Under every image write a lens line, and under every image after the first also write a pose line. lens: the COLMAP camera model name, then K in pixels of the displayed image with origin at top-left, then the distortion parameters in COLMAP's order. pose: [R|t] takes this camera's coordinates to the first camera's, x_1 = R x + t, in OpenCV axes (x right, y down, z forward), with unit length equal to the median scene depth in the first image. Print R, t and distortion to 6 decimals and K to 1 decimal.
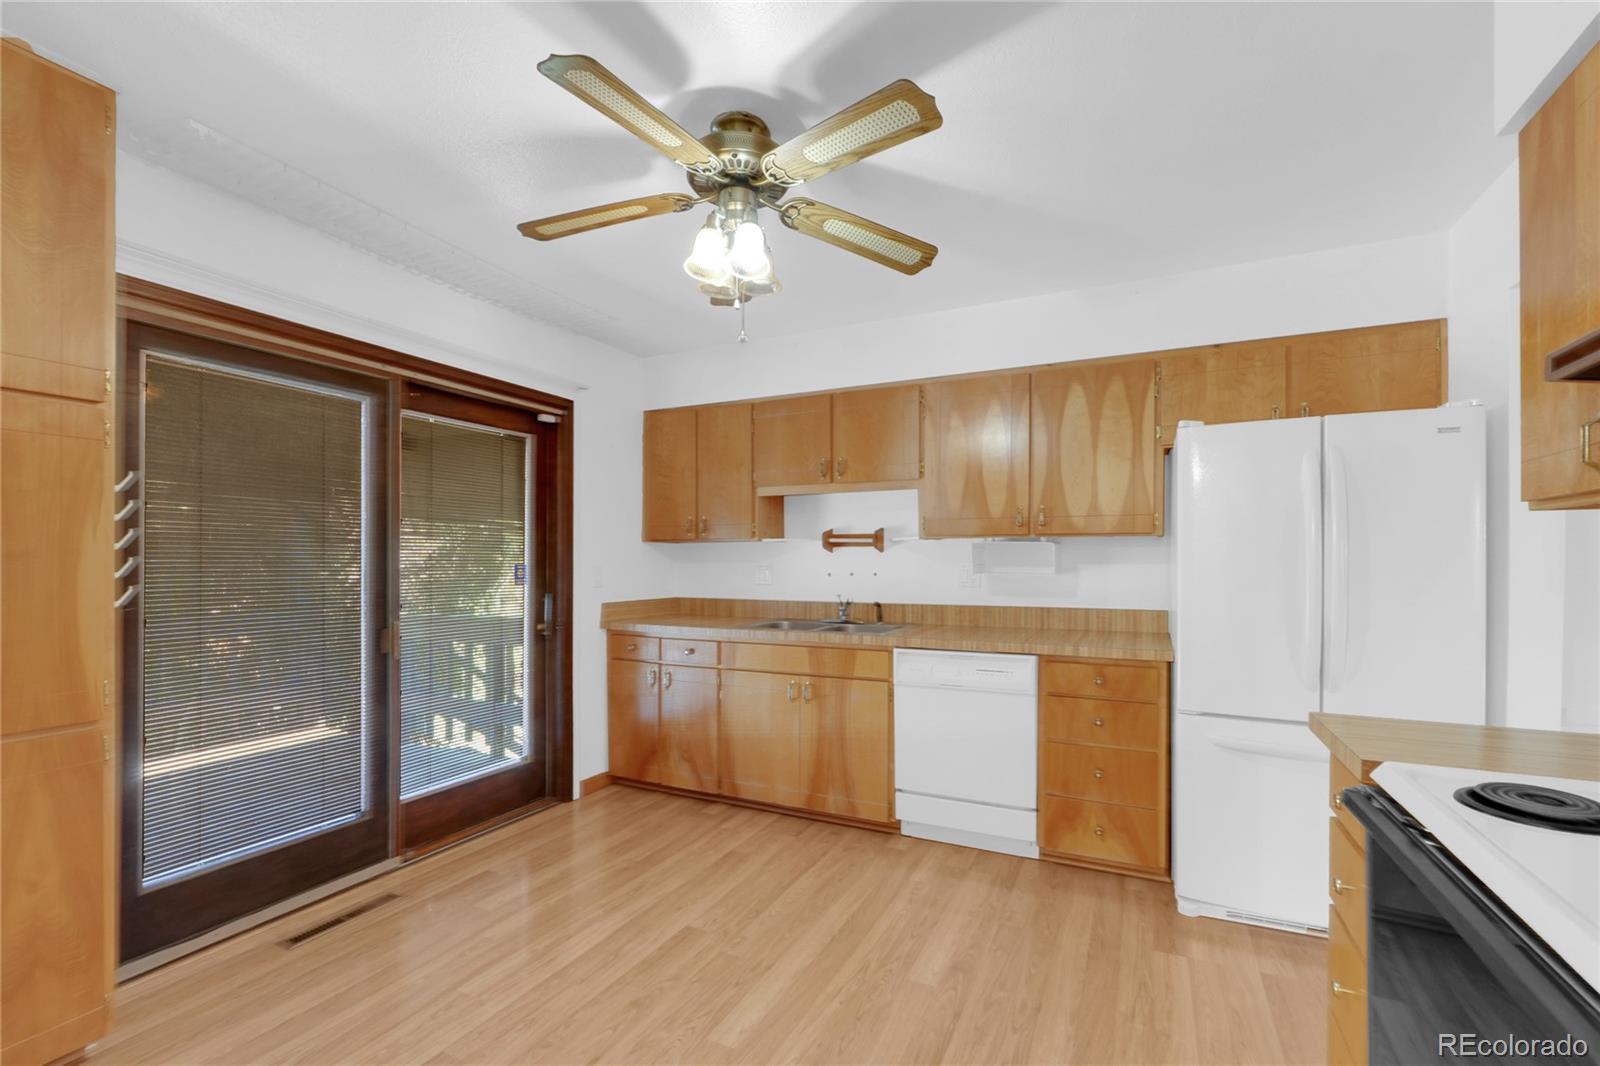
lens RADIAL K [[685.8, 0, 804.4], [0, 685.8, 543.6], [0, 0, 1]] dist [0.001707, -0.000229]
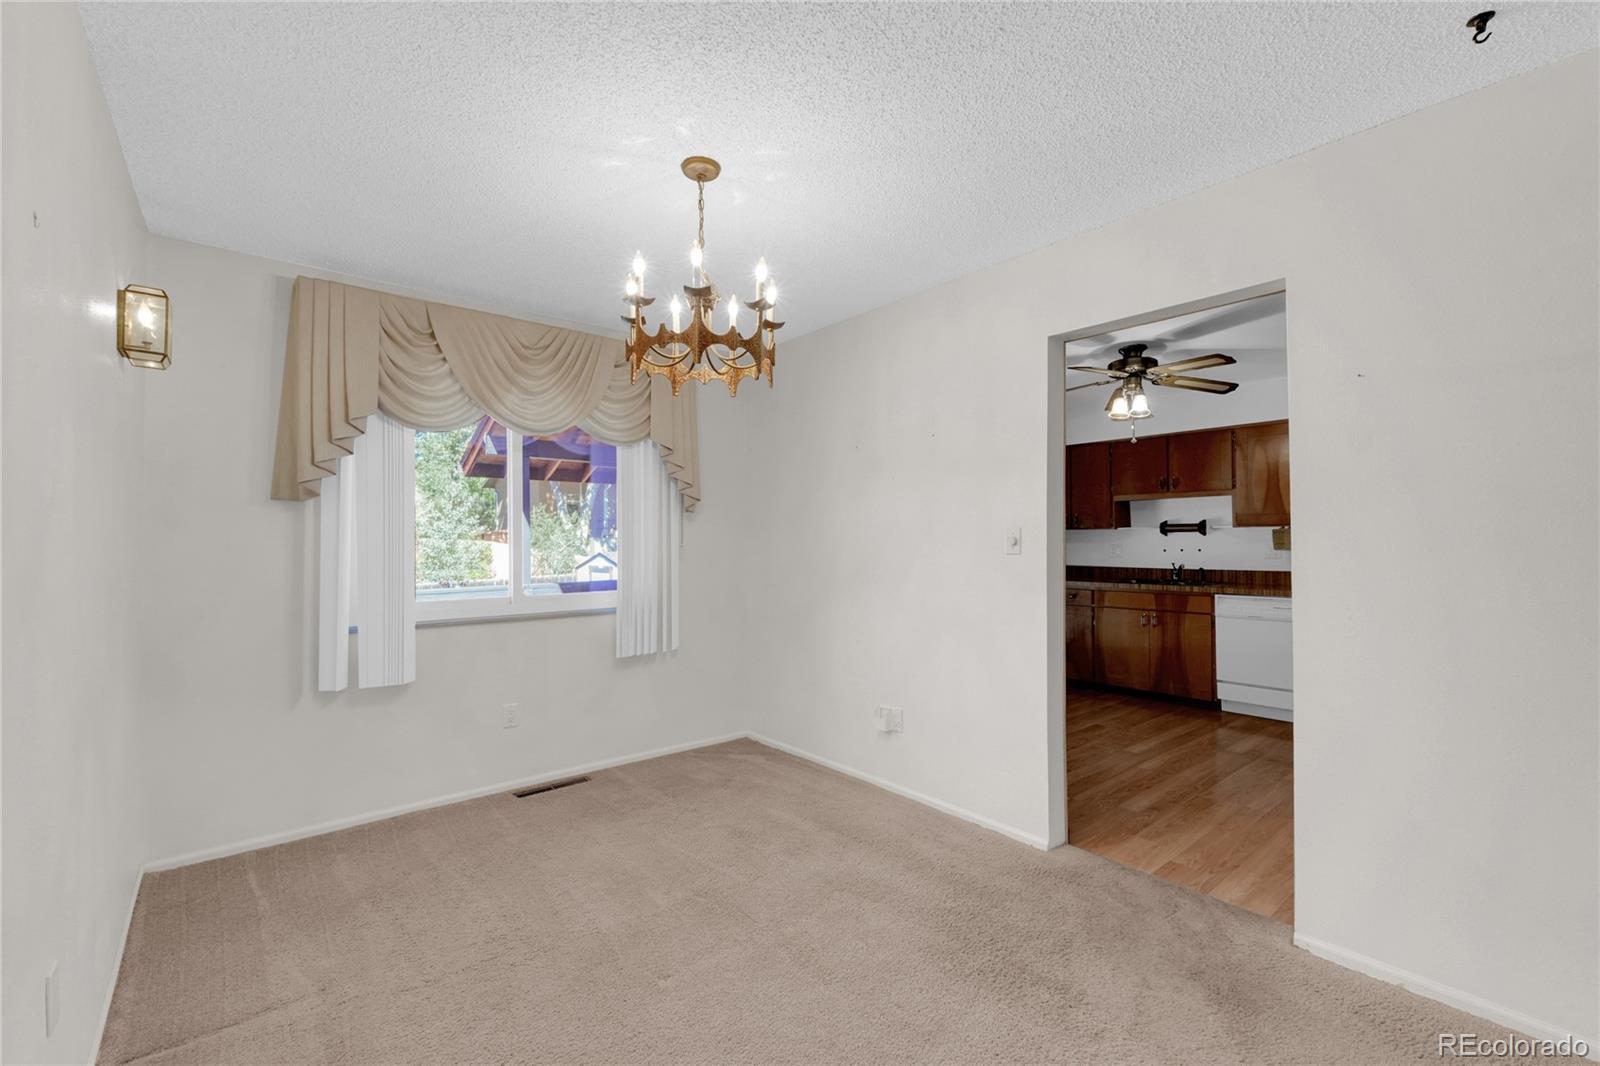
lens RADIAL K [[685.8, 0, 791.8], [0, 685.8, 532.6], [0, 0, 1]] dist [0.001707, -0.000229]
pose [[0.913836, -0.011922, -0.405908, -0.117469], [0.014167, 0.999896, 0.002525, -0.012534], [0.405836, -0.008058, 0.913910, -0.848129]]
